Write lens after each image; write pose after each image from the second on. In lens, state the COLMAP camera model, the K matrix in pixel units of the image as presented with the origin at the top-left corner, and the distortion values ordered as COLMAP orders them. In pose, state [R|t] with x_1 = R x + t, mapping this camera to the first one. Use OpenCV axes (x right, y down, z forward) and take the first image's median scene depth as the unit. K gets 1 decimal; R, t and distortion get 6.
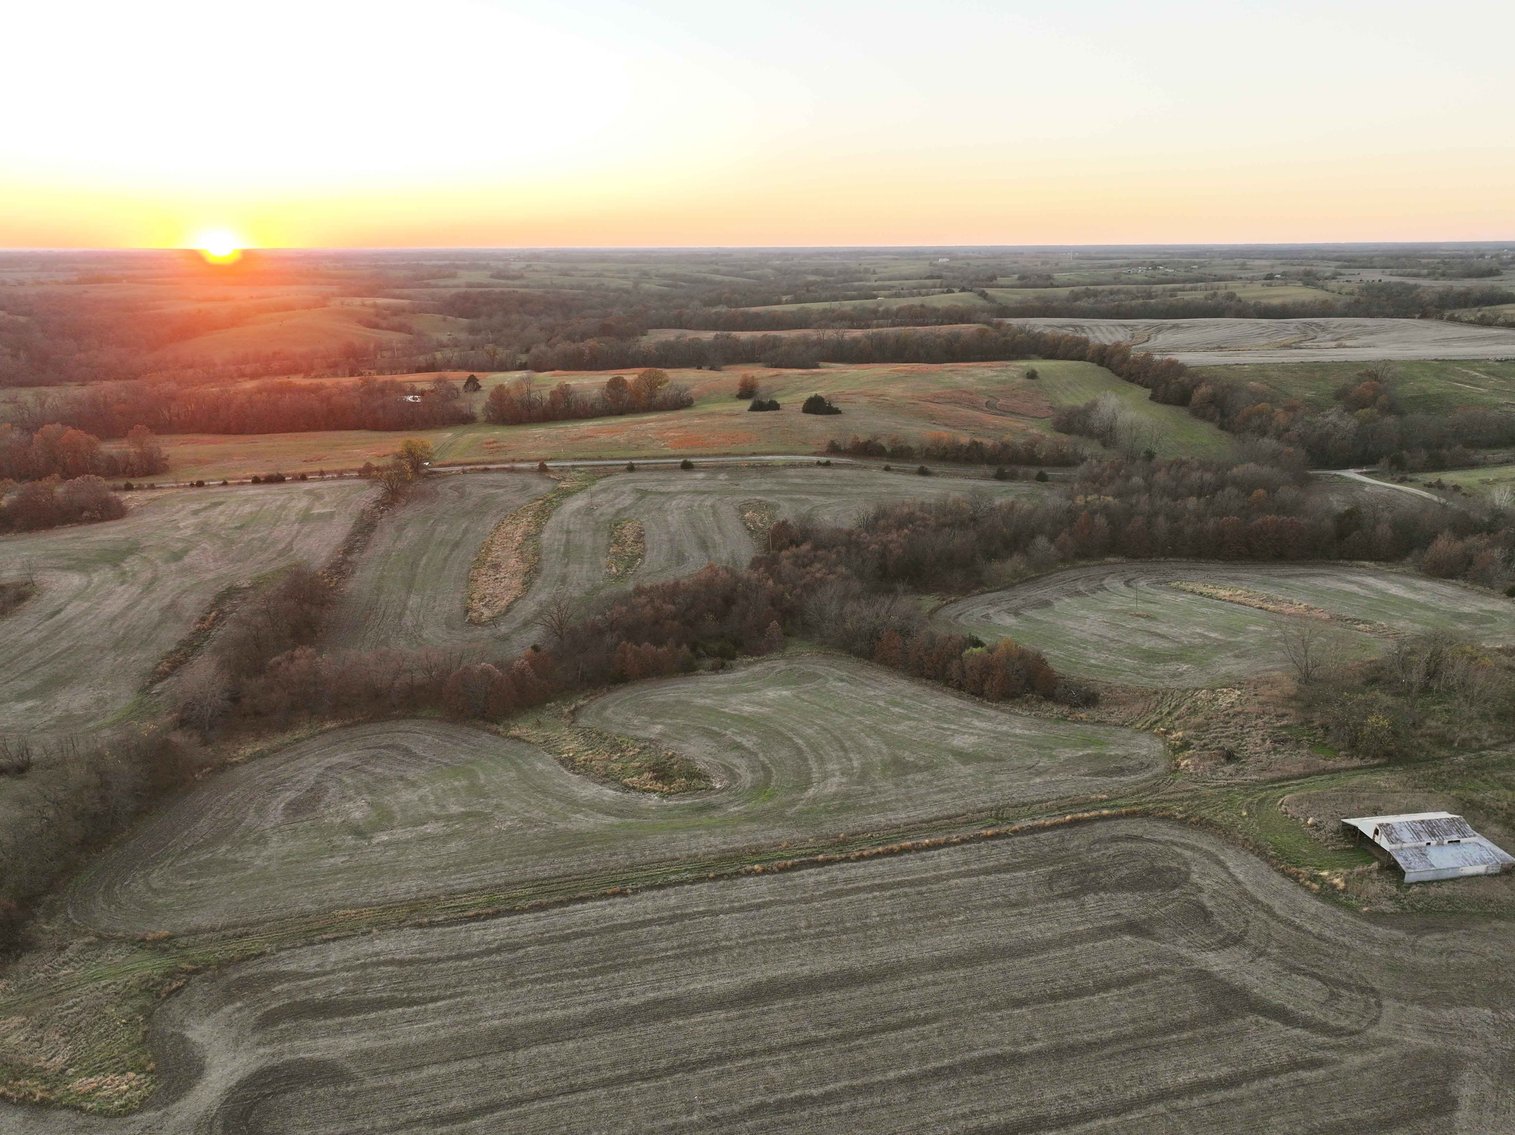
lens RADIAL K [[1066.2, 0, 758.7], [0, 1066.2, 568.3], [0, 0, 1]] dist [-0.000004, 0.015272]
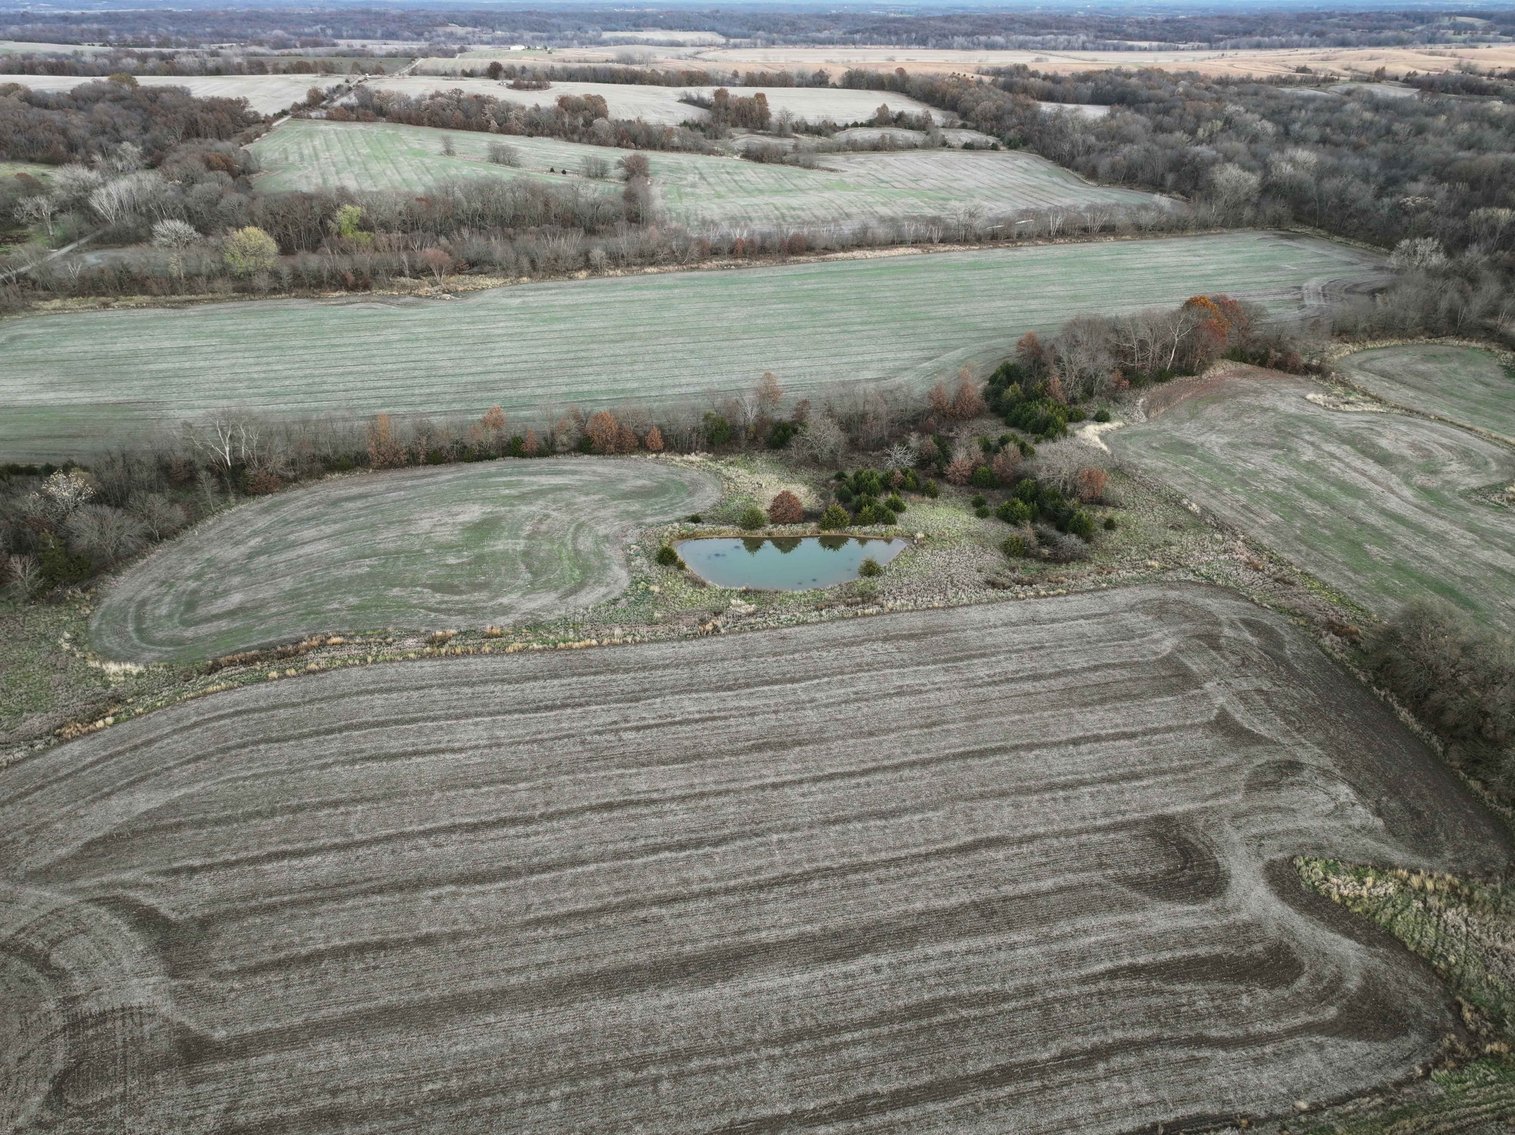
lens RADIAL K [[1066.2, 0, 746.0], [0, 1066.2, 559.3], [0, 0, 1]] dist [-0.000004, 0.015272]
pose [[-0.998493, 0.027749, -0.047355, 0.013837], [-0.013704, 0.709406, 0.704667, -0.417200], [0.053148, 0.704254, -0.707956, 1.359664]]
